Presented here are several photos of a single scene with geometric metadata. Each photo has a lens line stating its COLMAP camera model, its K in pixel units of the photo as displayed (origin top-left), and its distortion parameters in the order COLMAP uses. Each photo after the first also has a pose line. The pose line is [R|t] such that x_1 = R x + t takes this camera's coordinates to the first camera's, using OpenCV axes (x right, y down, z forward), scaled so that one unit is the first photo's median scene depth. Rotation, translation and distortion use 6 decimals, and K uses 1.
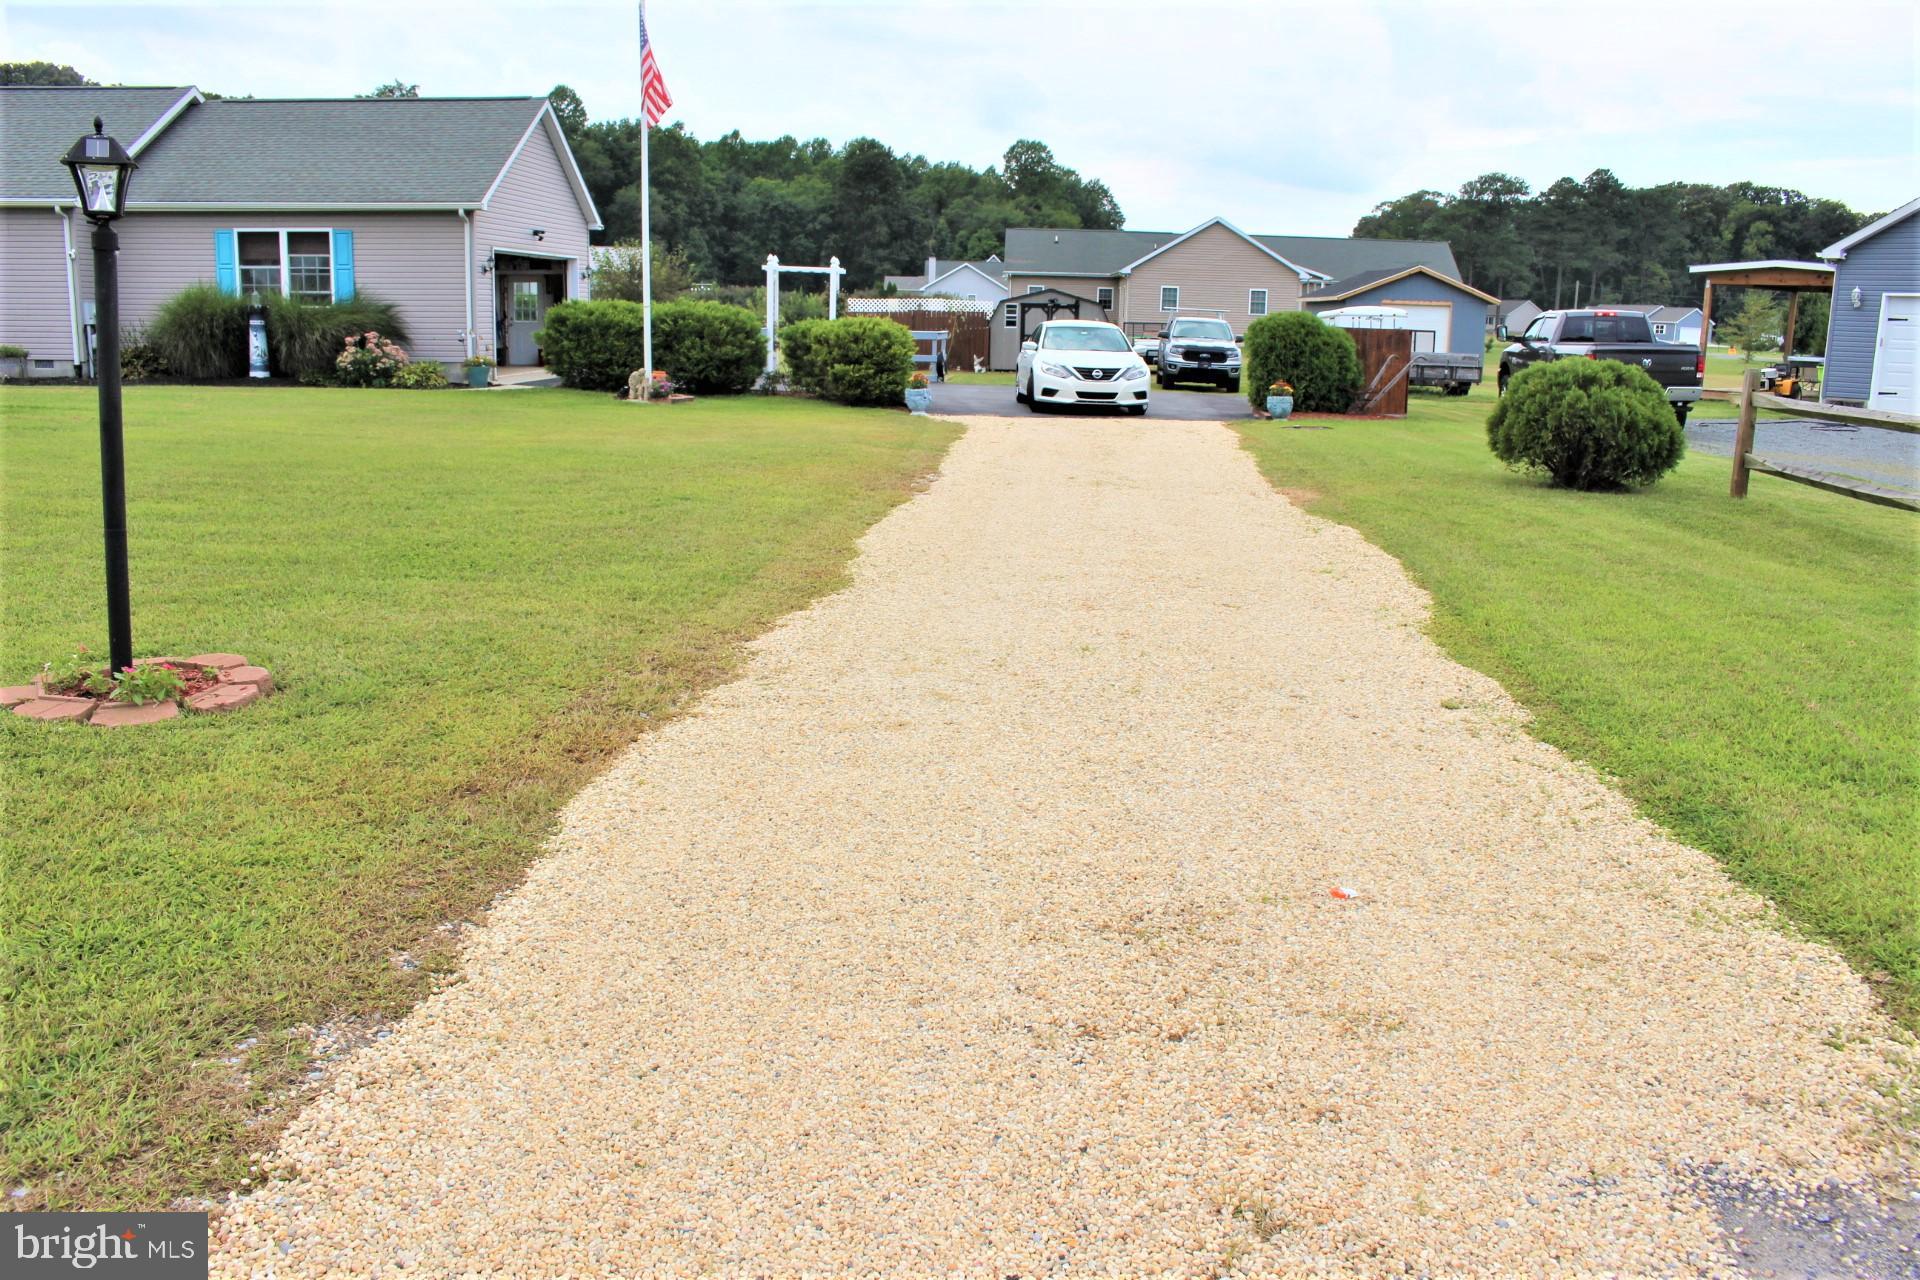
lens RADIAL K [[1580.5, 0, 951.9], [0, 1580.5, 667.6], [0, 0, 1]] dist [-0.156291, 0.120967]
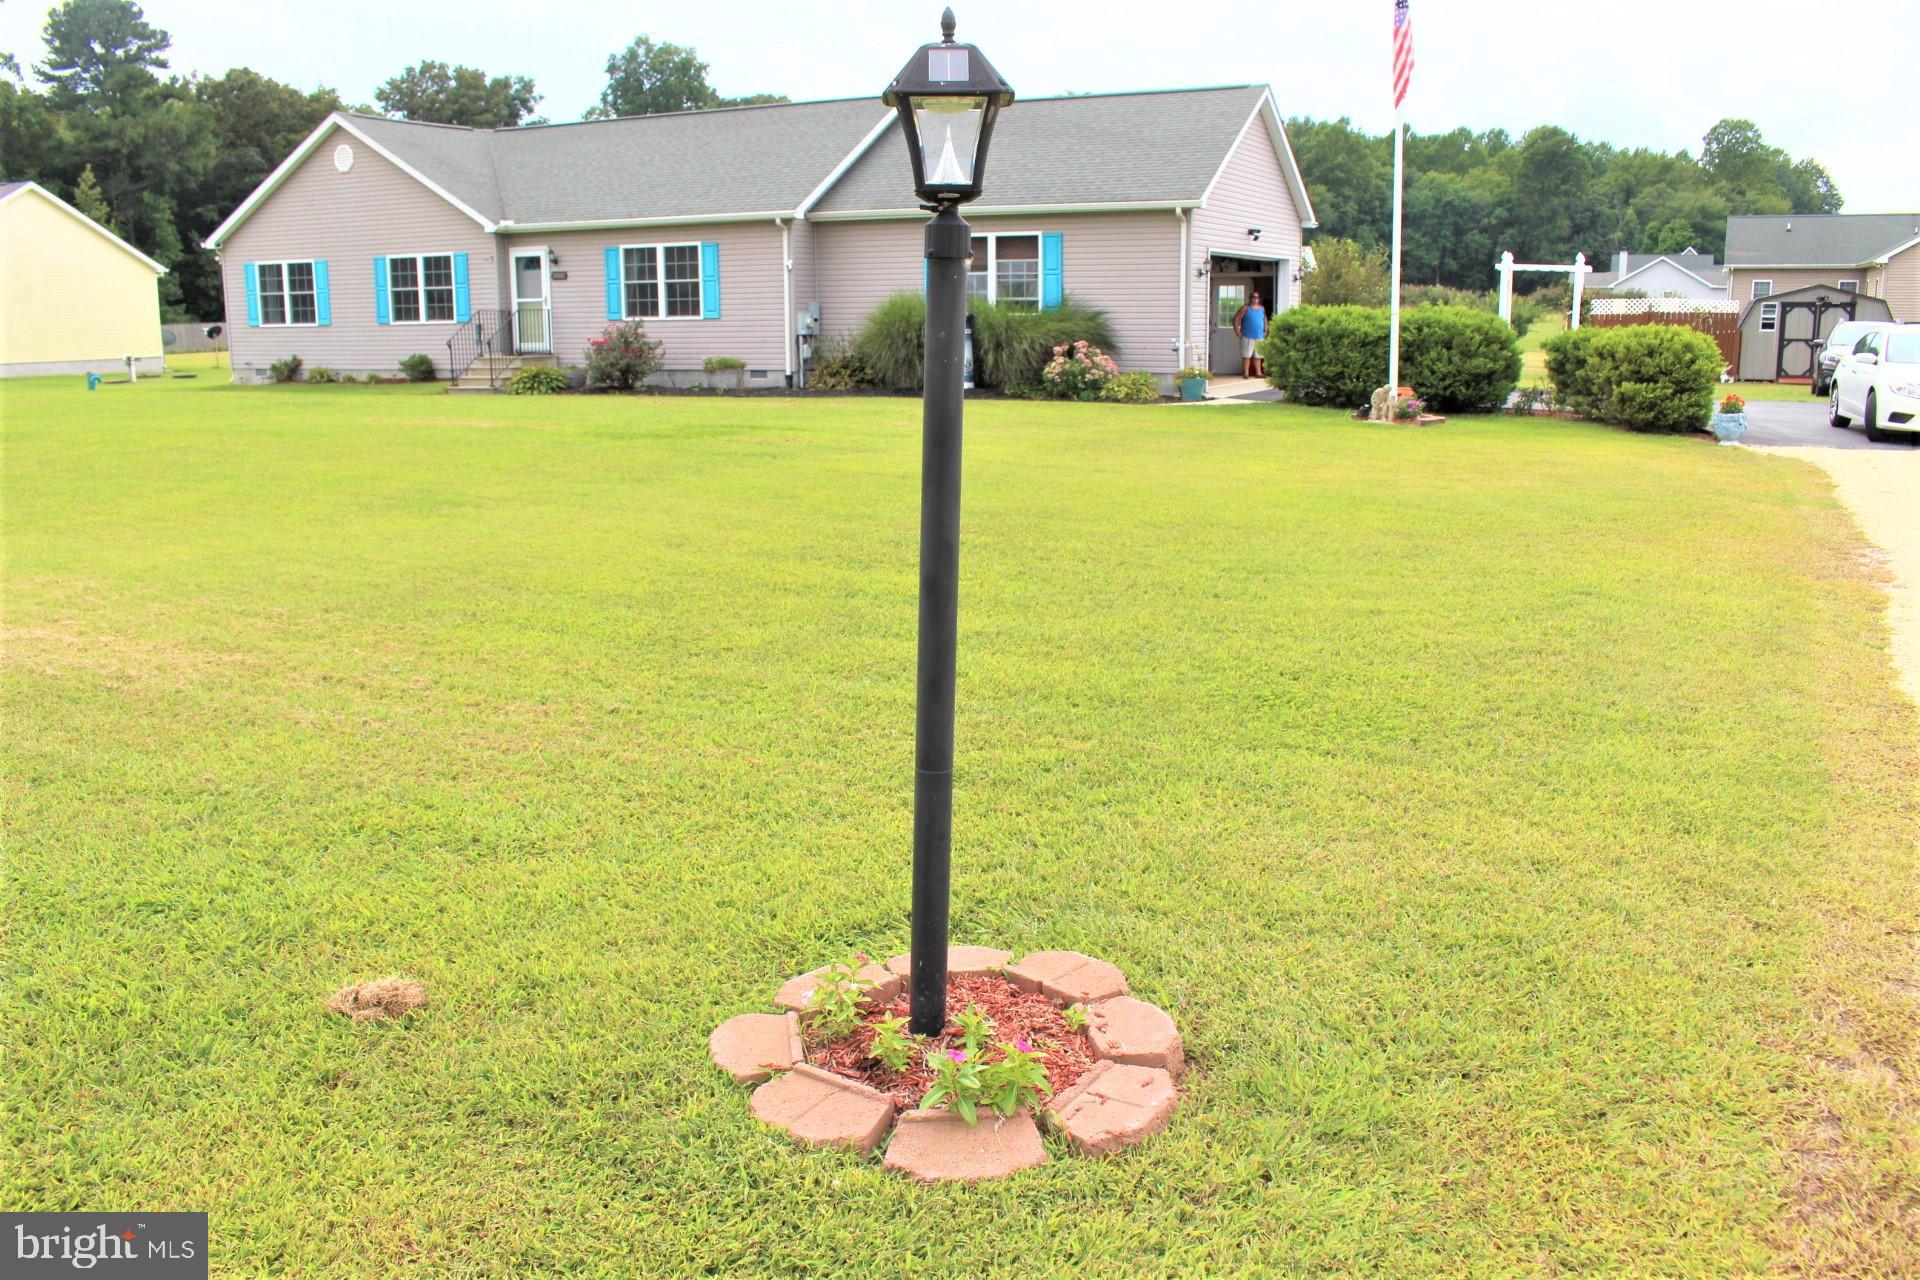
lens RADIAL K [[1580.5, 0, 951.9], [0, 1580.5, 667.6], [0, 0, 1]] dist [-0.156291, 0.120967]
pose [[0.918385, 0.057425, -0.391500, -0.062016], [-0.057379, 0.998282, 0.011828, -0.025665], [0.391507, 0.011601, 0.920102, 0.091985]]
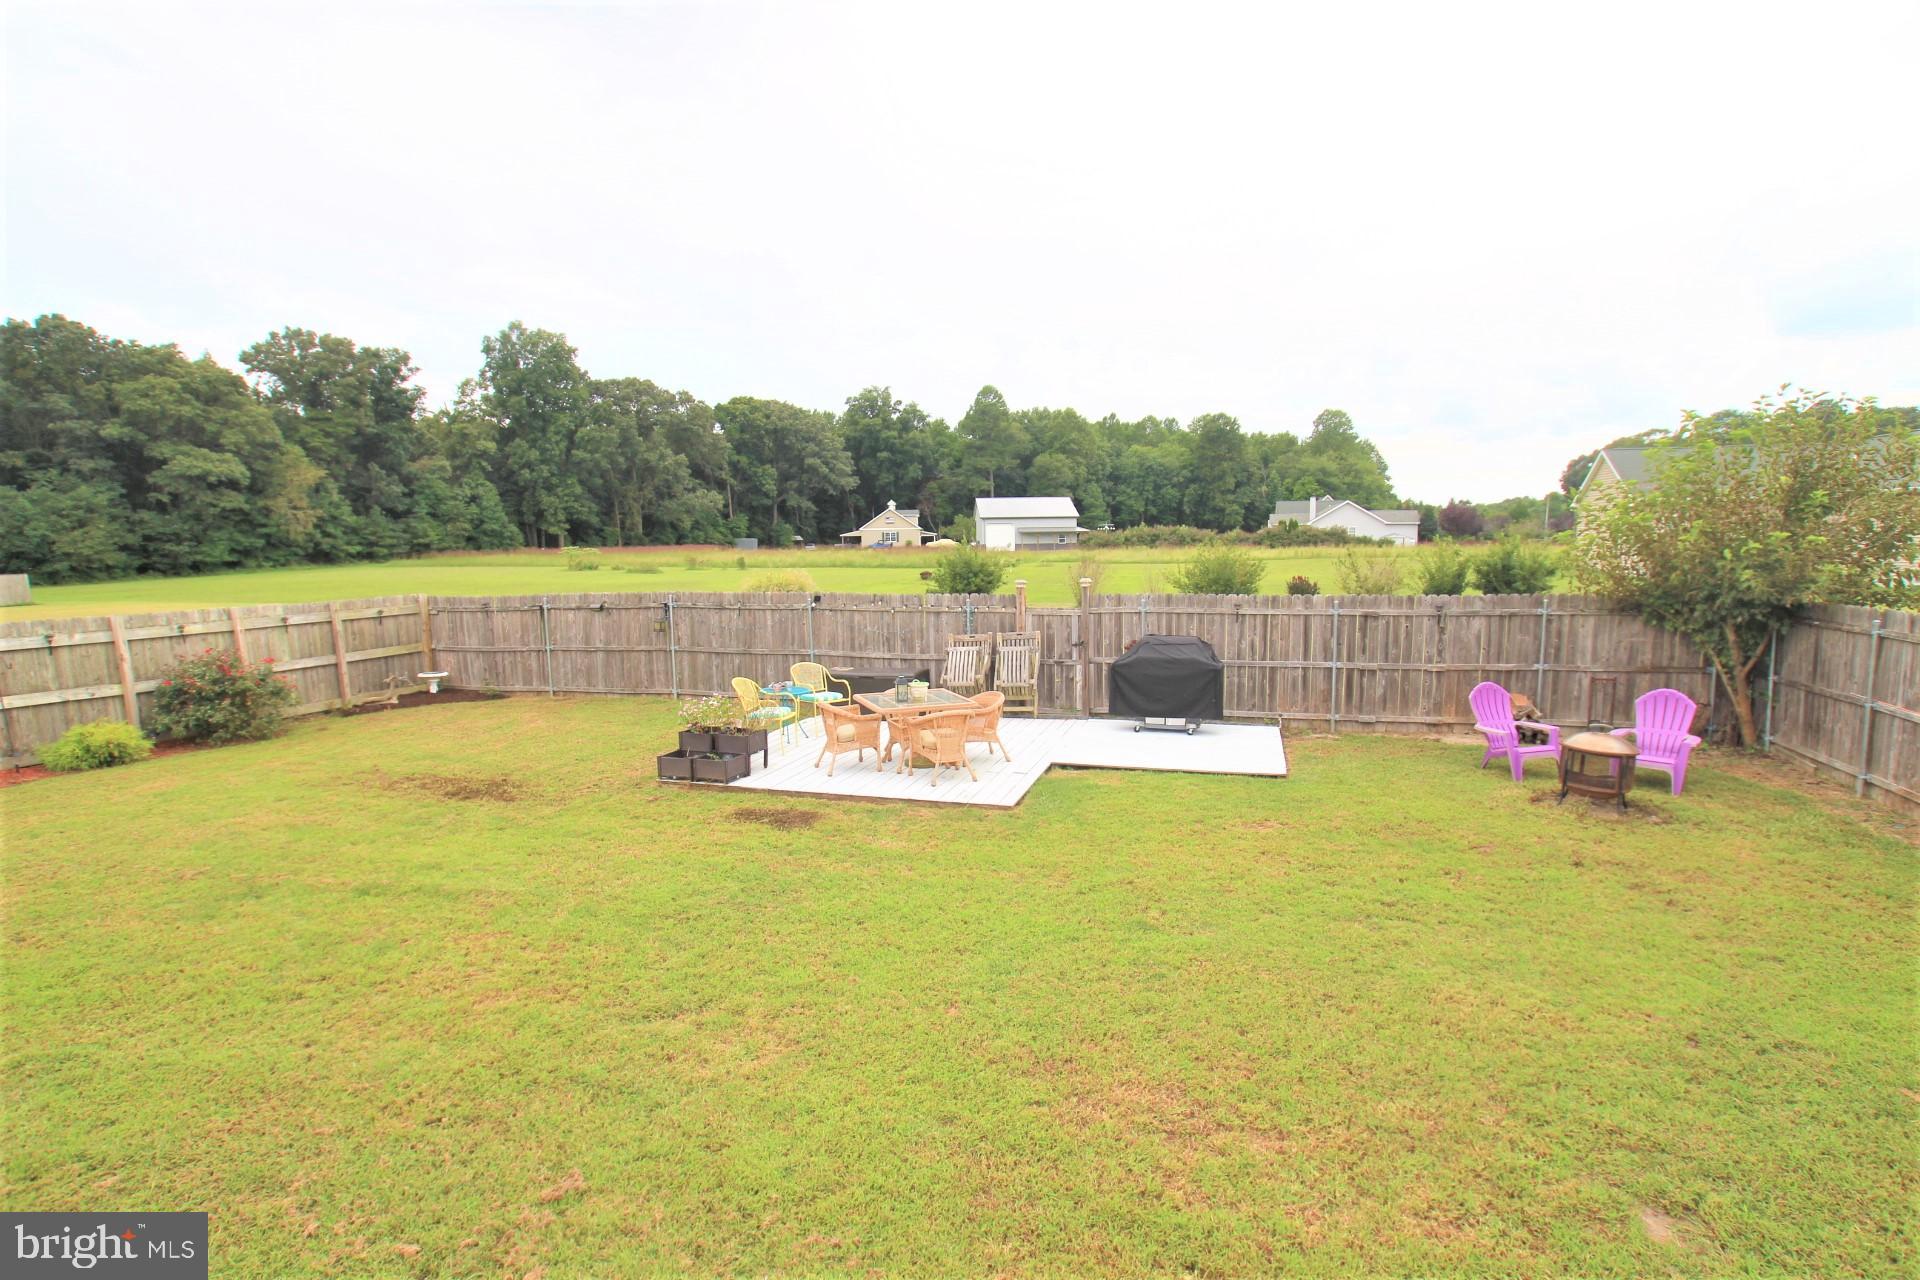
lens RADIAL K [[1001.6, 0, 960.0], [0, 1001.6, 640.0], [0, 0, 1]] dist [-0.102151, 0.031824]
pose [[0.969072, -0.013220, -0.246422, -0.591509], [-0.017645, 0.992296, -0.122625, -0.379603], [0.246145, 0.123181, 0.961374, 1.492452]]
